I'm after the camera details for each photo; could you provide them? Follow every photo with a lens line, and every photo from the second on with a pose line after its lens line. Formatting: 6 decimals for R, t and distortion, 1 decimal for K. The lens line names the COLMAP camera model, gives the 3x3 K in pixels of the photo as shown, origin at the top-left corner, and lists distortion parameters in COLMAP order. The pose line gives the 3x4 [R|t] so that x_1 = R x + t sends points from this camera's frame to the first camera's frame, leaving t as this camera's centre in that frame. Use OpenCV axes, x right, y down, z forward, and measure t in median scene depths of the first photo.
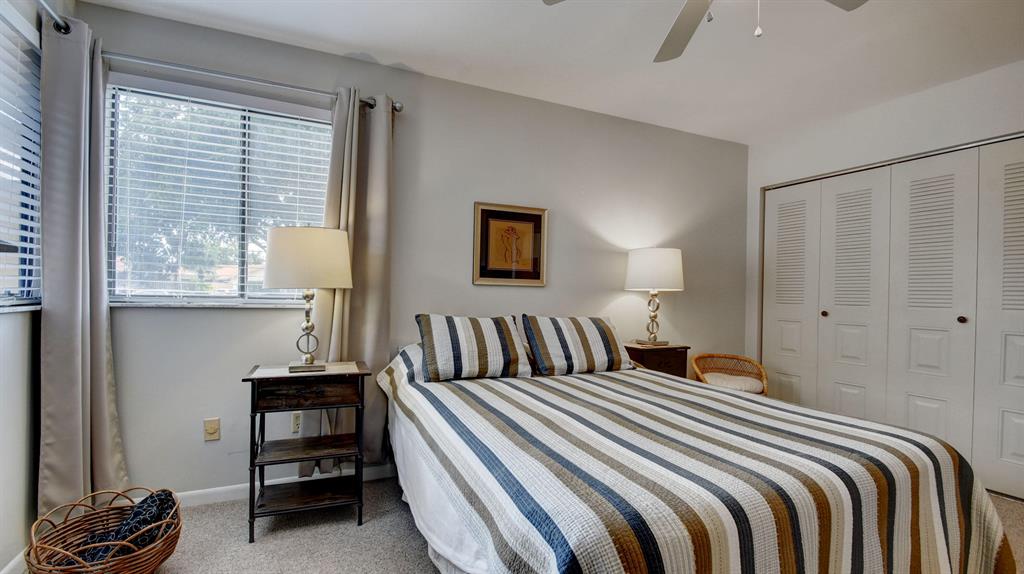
lens RADIAL K [[452.3, 0, 496.6], [0, 452.3, 296.4], [0, 0, 1]] dist [0.001606, -0.009634]
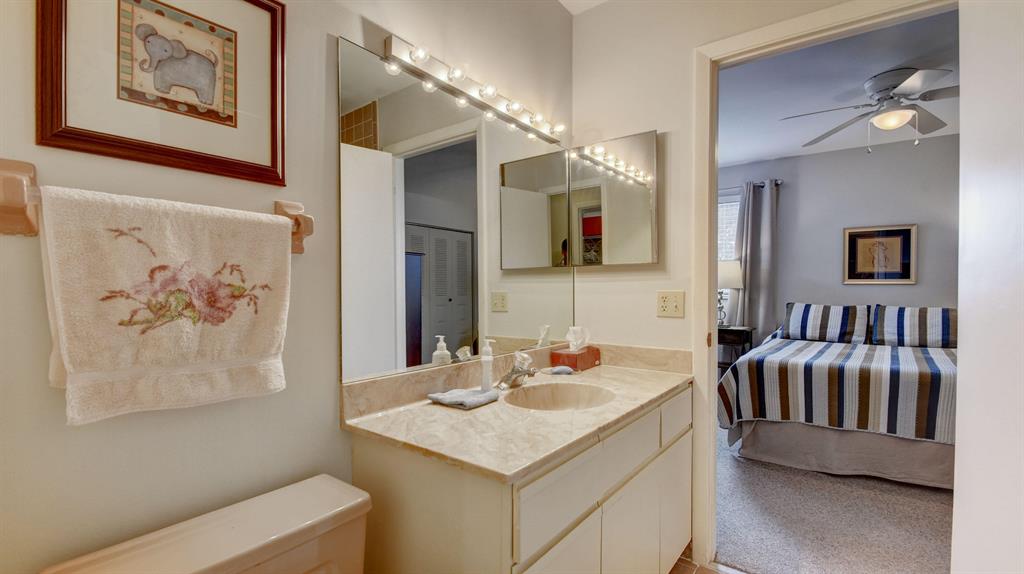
lens RADIAL K [[452.3, 0, 496.6], [0, 452.3, 296.4], [0, 0, 1]] dist [0.001606, -0.009634]
pose [[0.484199, -0.005758, -0.874939, 0.687636], [0.000157, 0.999979, -0.006494, 0.022531], [0.874958, 0.003007, 0.484190, -0.696500]]
